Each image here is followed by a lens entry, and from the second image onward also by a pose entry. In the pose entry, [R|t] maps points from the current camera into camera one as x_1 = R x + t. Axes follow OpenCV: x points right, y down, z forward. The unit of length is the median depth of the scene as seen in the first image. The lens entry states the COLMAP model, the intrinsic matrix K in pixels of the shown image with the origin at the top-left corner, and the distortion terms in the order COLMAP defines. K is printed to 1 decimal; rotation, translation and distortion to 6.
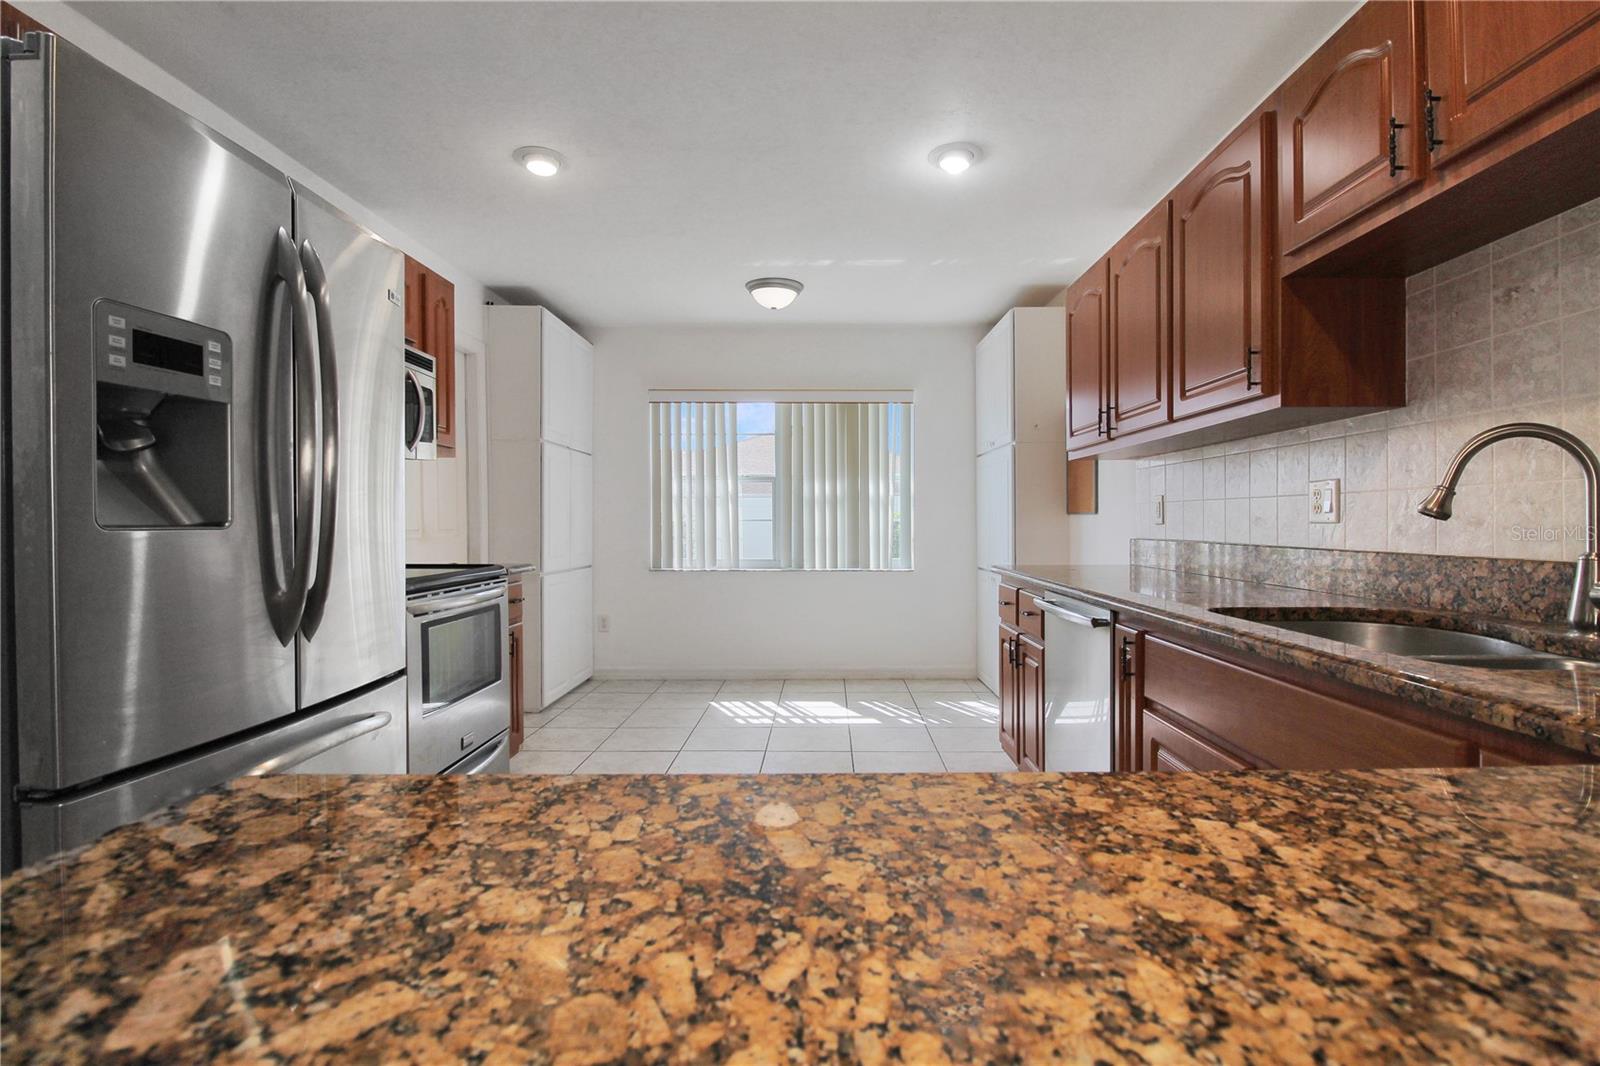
lens RADIAL K [[747.7, 0, 820.8], [0, 747.7, 523.7], [0, 0, 1]] dist [0.001771, -0.016040]
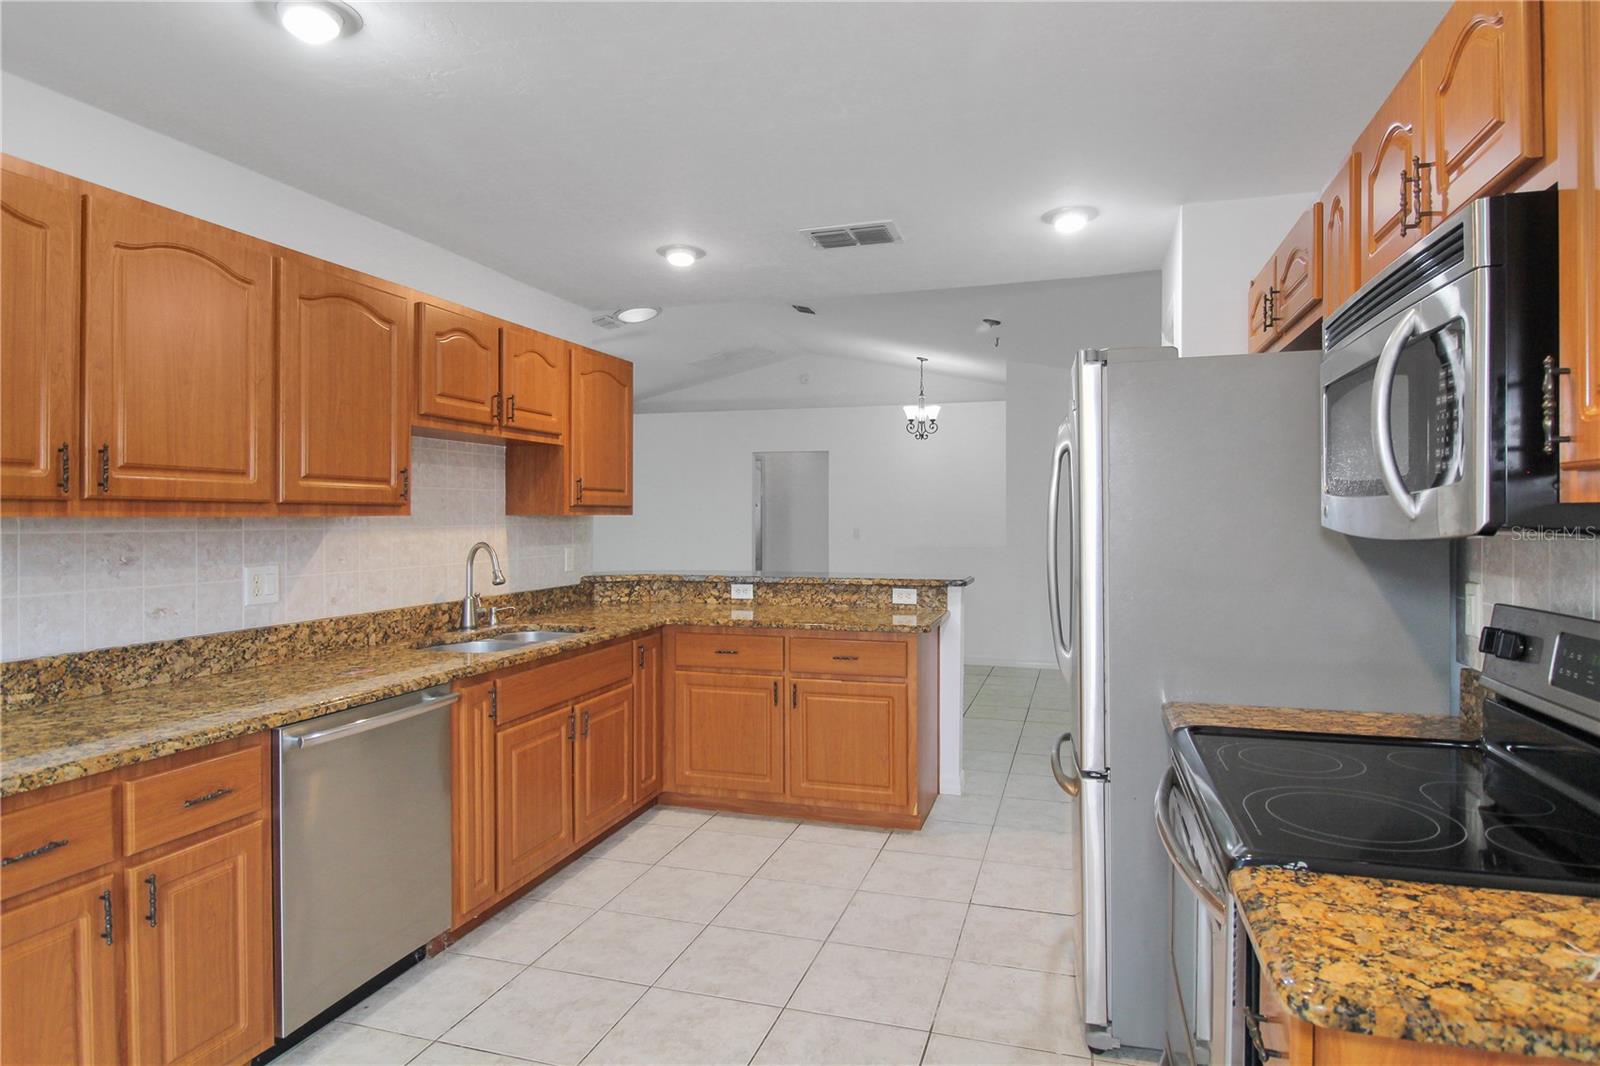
lens RADIAL K [[907.5, 0, 803.3], [0, 907.5, 521.5], [0, 0, 1]] dist [-0.006787, -0.001773]
pose [[-0.956488, 0.009738, 0.291609, -0.596151], [0.012332, 0.999899, 0.007059, -0.147244], [-0.291511, 0.010348, -0.956511, 2.422987]]
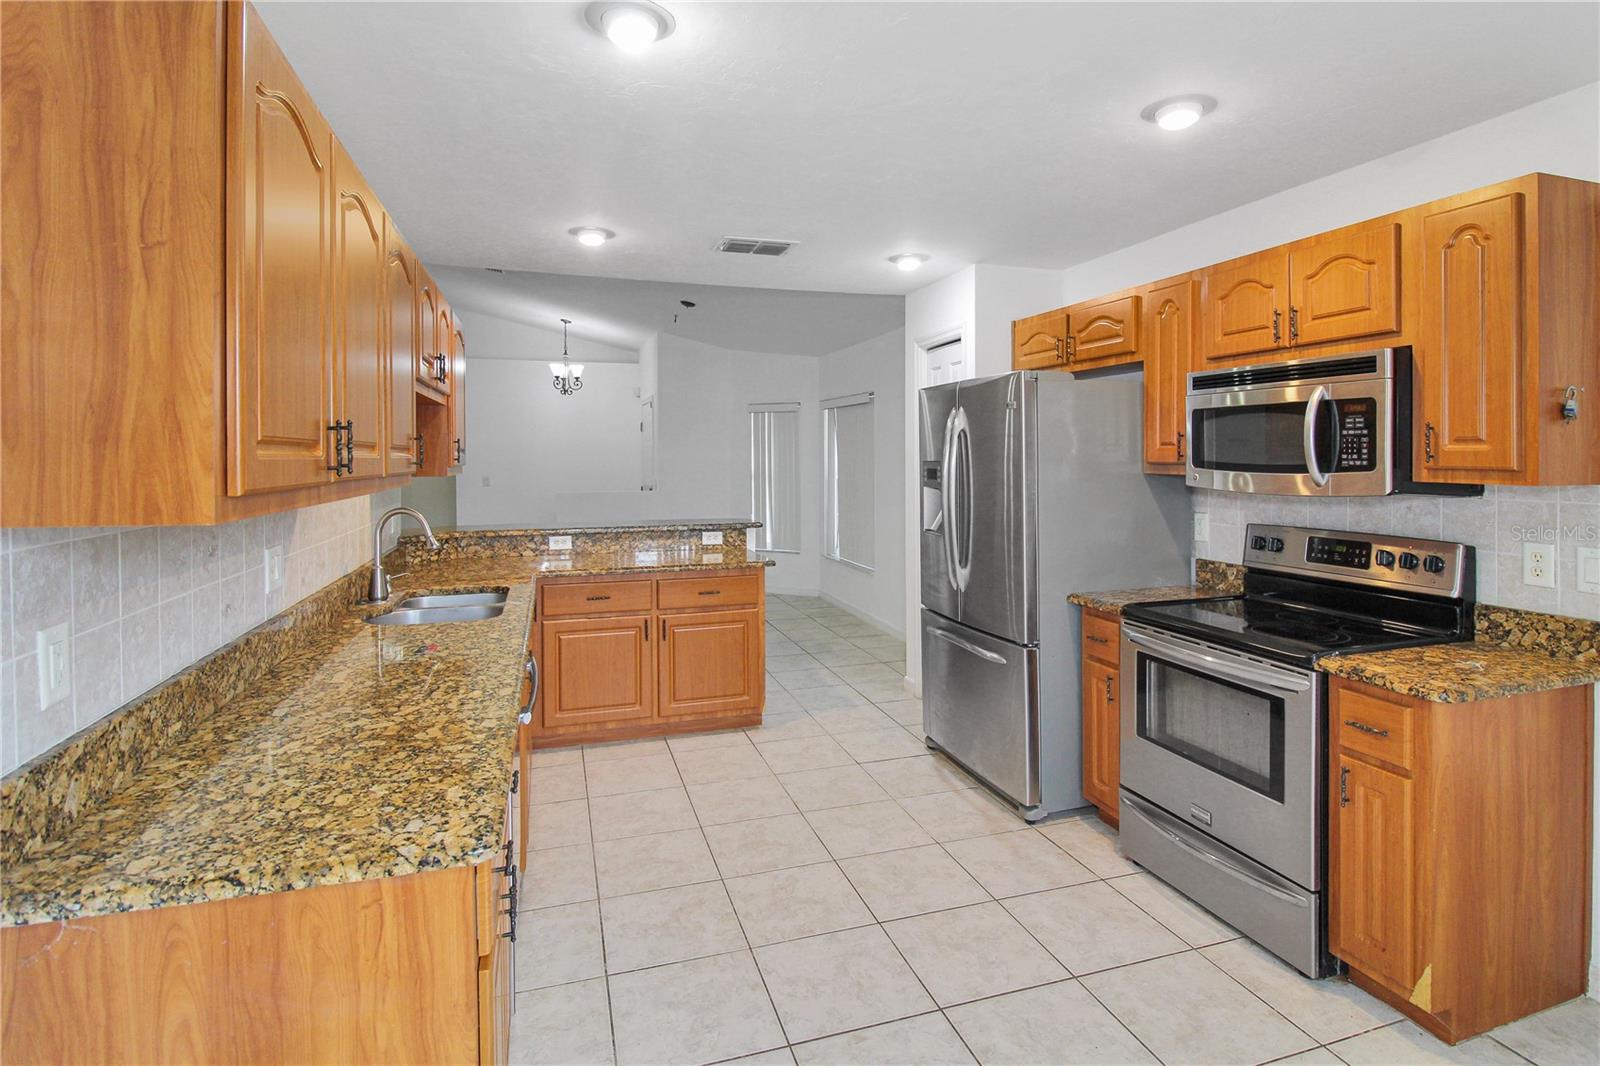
lens RADIAL K [[823.8, 0, 803.1], [0, 823.8, 475.8], [0, 0, 1]] dist [0.000678, 0.000136]
pose [[-0.951428, 0.021874, -0.307092, 0.406692], [0.012371, 0.999384, 0.032856, -0.211720], [0.307621, 0.027461, -0.951113, 2.633719]]
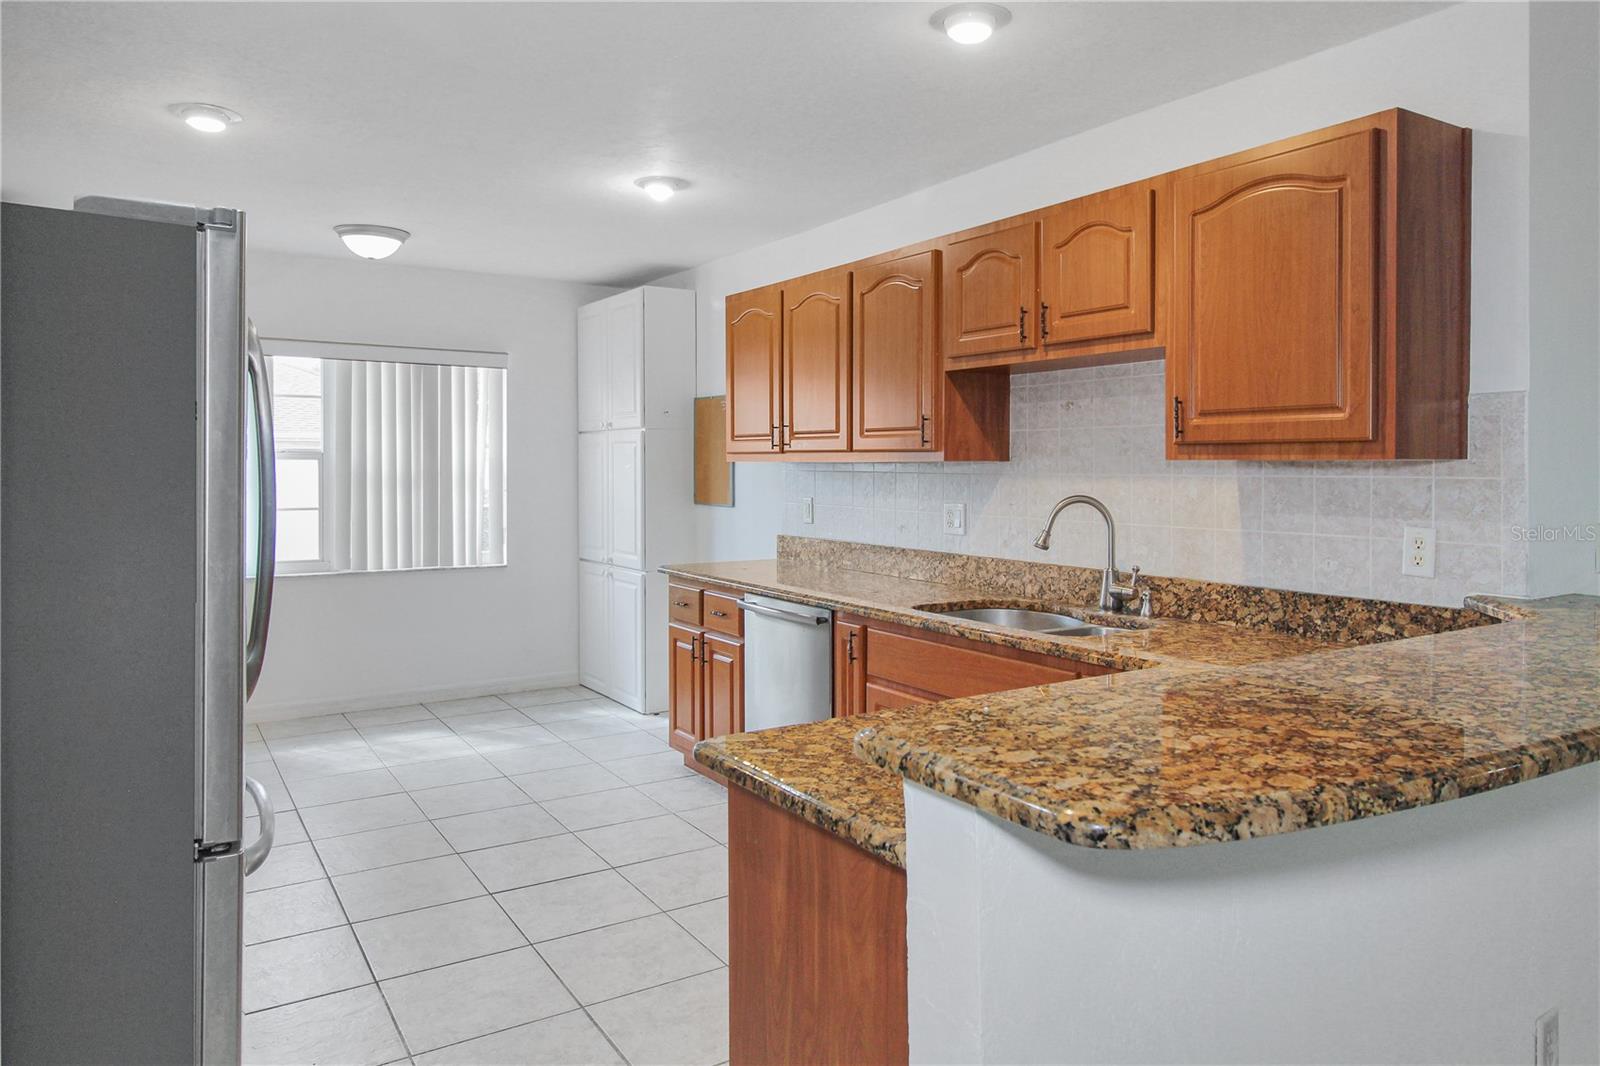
lens RADIAL K [[1058.3, 0, 801.0], [0, 1058.3, 457.4], [0, 0, 1]] dist [0.004105, 0.000056]
pose [[0.843293, 0.005595, 0.537426, -0.703197], [-0.000952, 0.999960, -0.008915, -0.145108], [-0.537454, 0.007007, 0.843264, -0.561954]]
